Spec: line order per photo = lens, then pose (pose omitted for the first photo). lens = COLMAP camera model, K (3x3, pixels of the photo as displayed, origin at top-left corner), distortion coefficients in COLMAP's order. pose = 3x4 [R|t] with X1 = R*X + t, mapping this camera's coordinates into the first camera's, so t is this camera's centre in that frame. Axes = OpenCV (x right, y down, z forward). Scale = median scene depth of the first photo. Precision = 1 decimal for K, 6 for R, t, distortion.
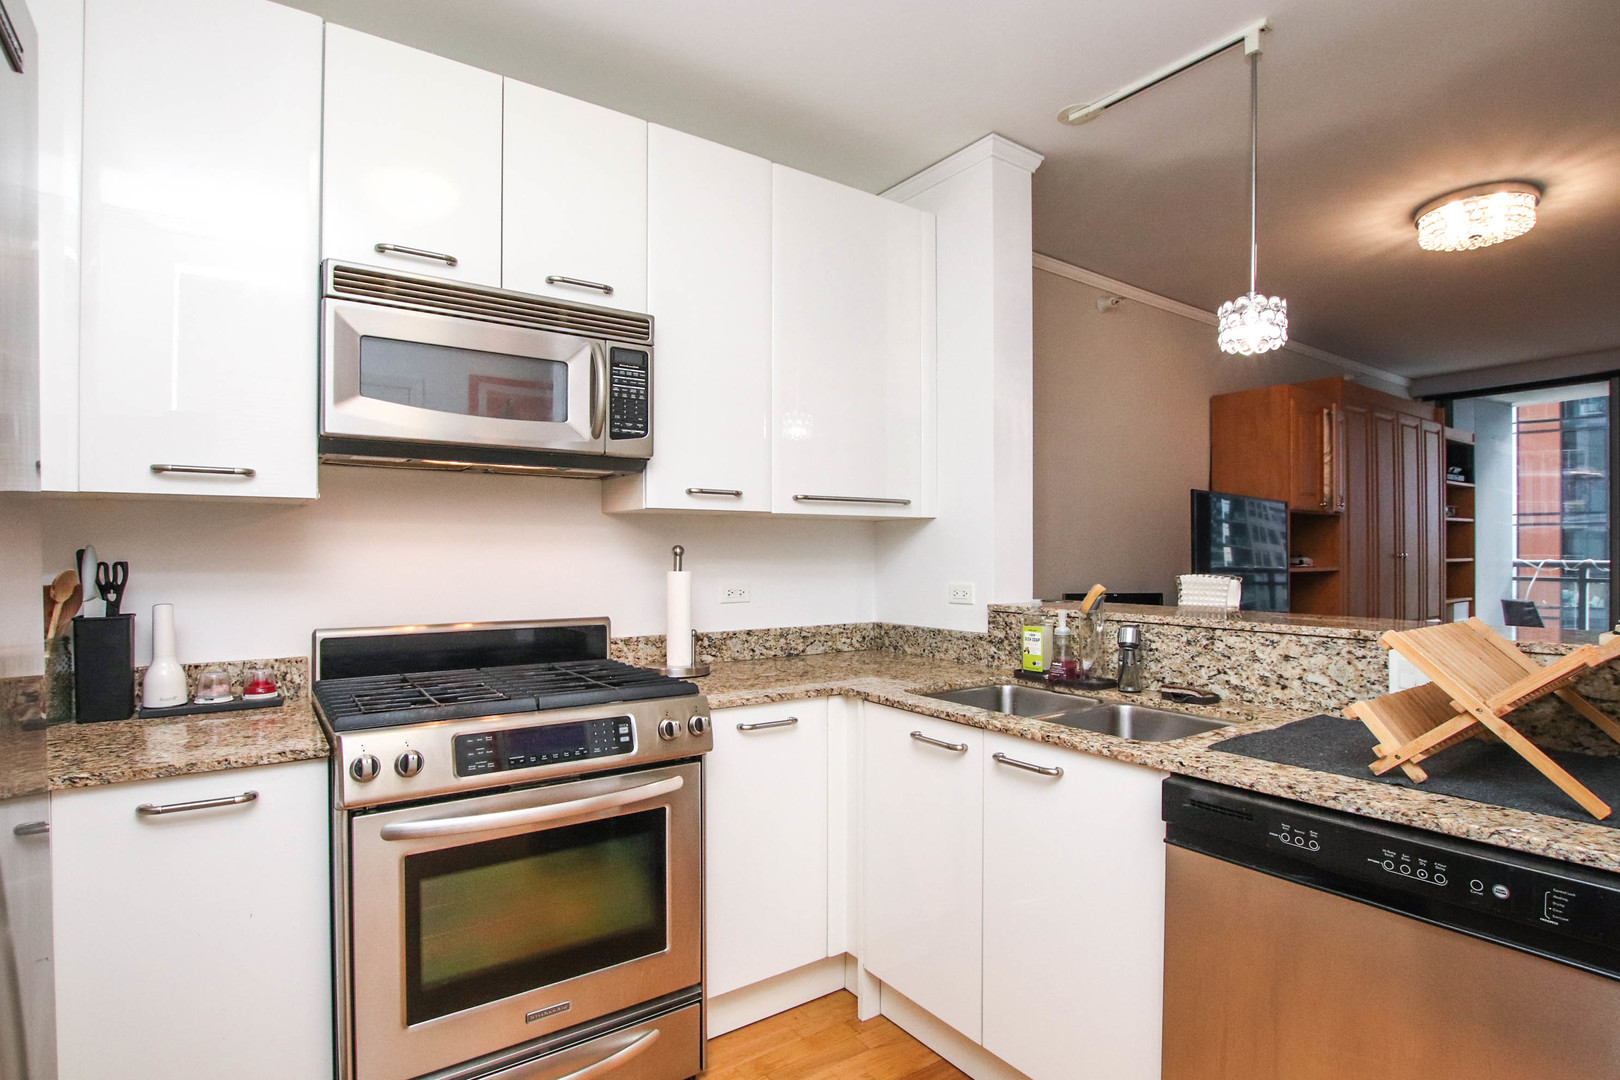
lens RADIAL K [[829.3, 0, 813.9], [0, 829.3, 554.8], [0, 0, 1]] dist [0.000311, -0.000389]
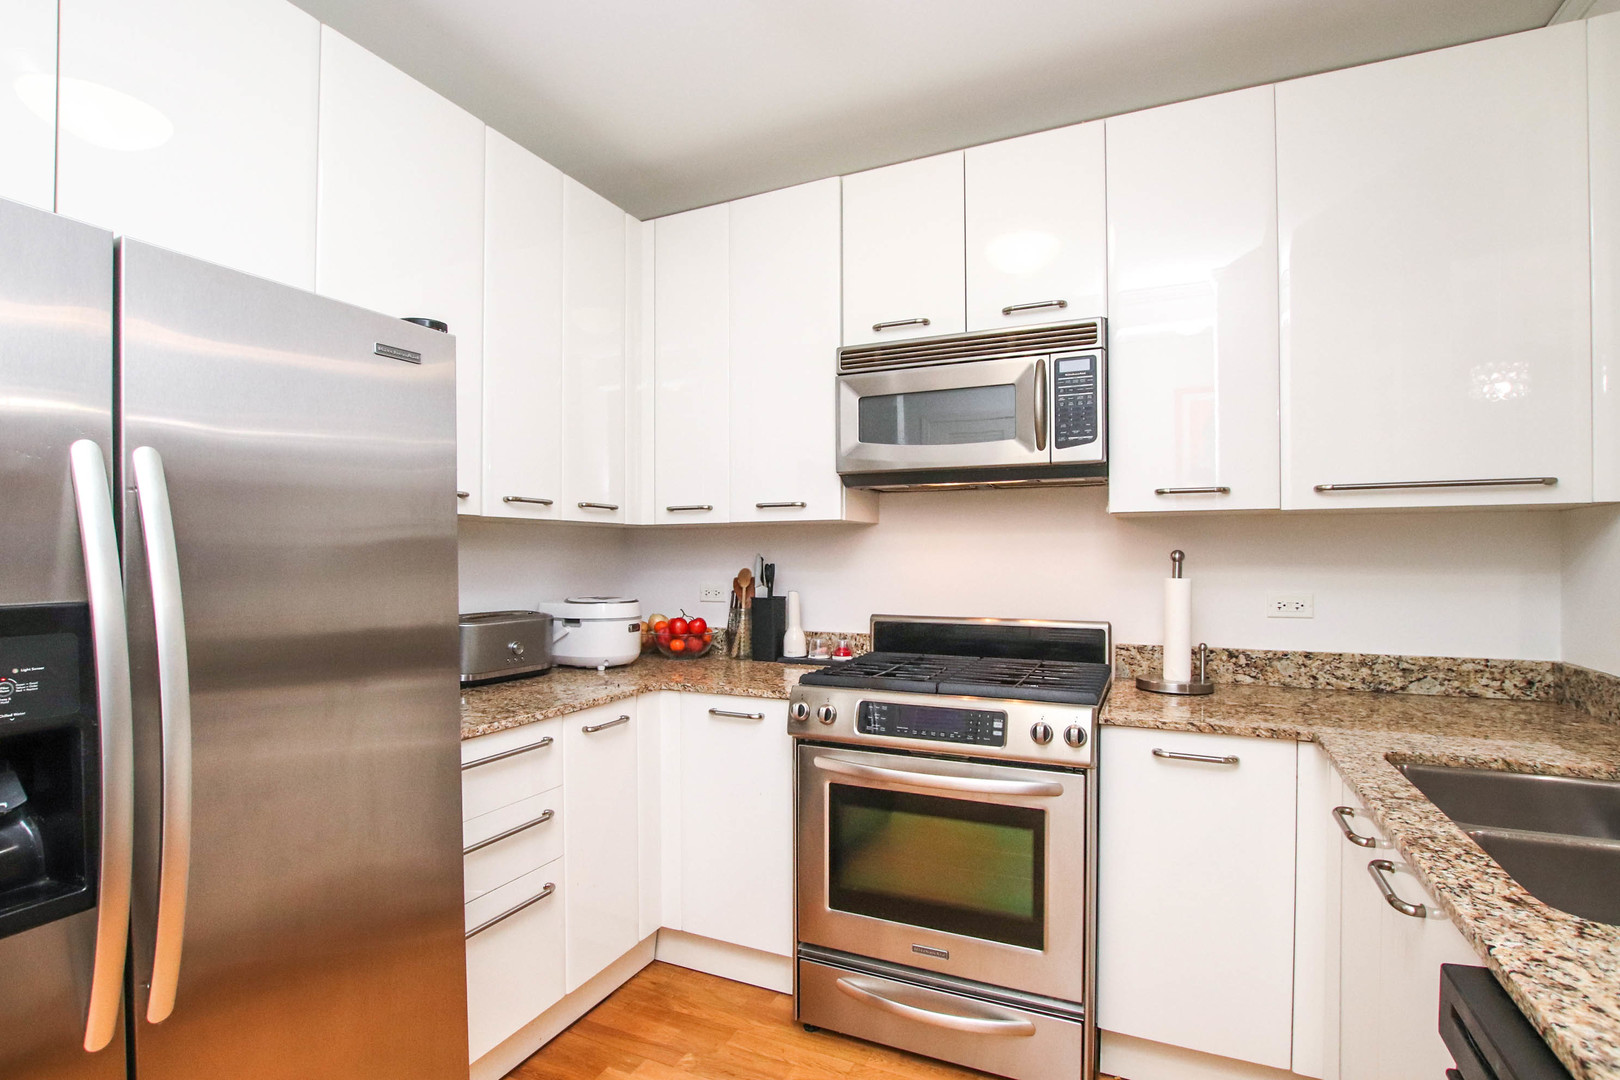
lens RADIAL K [[763.3, 0, 810.3], [0, 763.3, 557.6], [0, 0, 1]] dist [-0.019339, 0.000964]
pose [[0.511707, -0.002966, -0.859155, 0.370560], [-0.002613, 0.999984, -0.005009, 0.002071], [0.859156, 0.004808, 0.511691, 0.223537]]
